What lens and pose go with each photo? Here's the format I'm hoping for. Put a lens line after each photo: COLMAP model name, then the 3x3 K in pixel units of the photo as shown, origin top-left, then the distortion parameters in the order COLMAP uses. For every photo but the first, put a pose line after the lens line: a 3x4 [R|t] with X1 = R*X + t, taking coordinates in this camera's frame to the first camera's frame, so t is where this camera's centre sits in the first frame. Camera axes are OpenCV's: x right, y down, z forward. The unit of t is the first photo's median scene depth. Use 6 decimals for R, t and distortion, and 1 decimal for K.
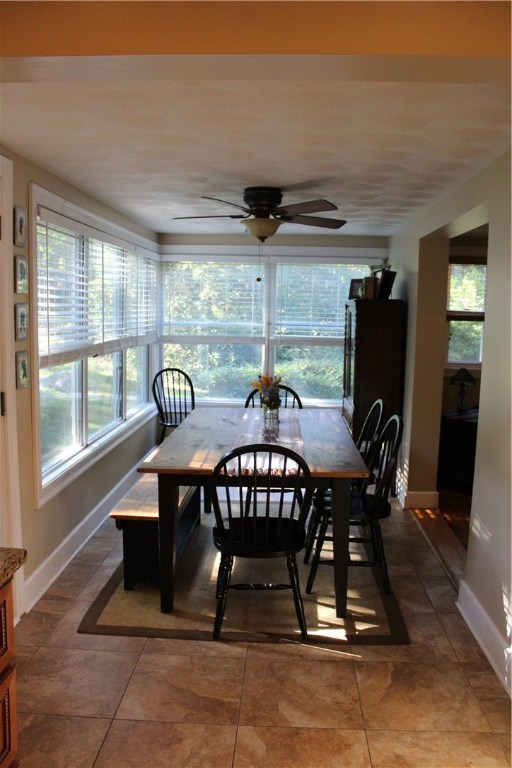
lens RADIAL K [[634.3, 0, 256.5], [0, 634.3, 390.1], [0, 0, 1]] dist [-0.148062, 0.096318]
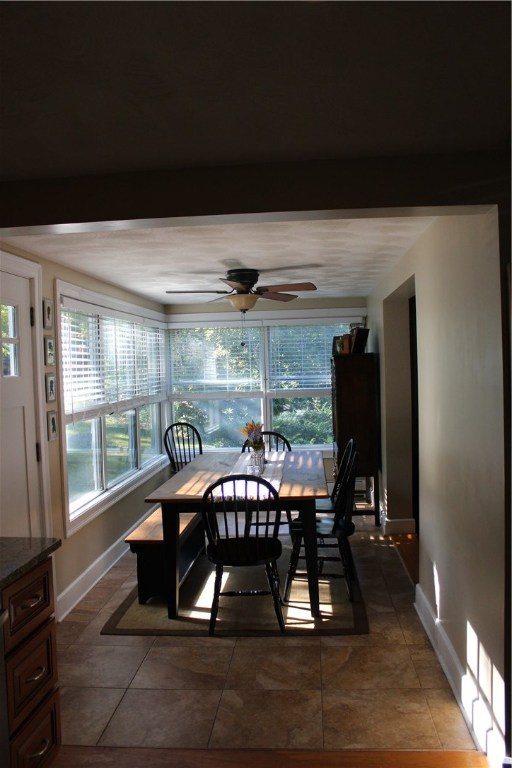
lens RADIAL K [[634.3, 0, 254.0], [0, 634.3, 385.6], [0, 0, 1]] dist [-0.148062, 0.096318]
pose [[0.998209, -0.048317, -0.035270, 0.081180], [0.044779, 0.994470, -0.095001, 0.026109], [0.039665, 0.093252, 0.994852, -0.253728]]
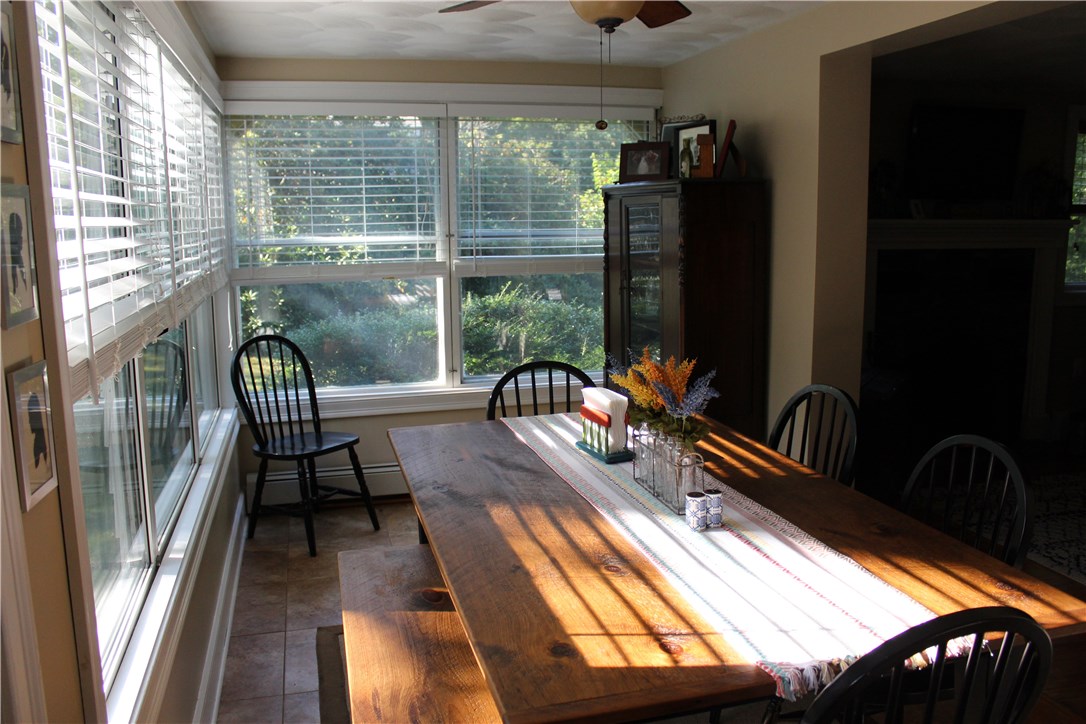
lens RADIAL K [[896.9, 0, 542.1], [0, 896.9, 362.0], [0, 0, 1]] dist [-0.148062, 0.096318]
pose [[0.952846, -0.073953, 0.294306, -0.269708], [0.062801, 0.996910, 0.047176, -0.064039], [-0.296886, -0.026469, 0.954546, 0.574953]]
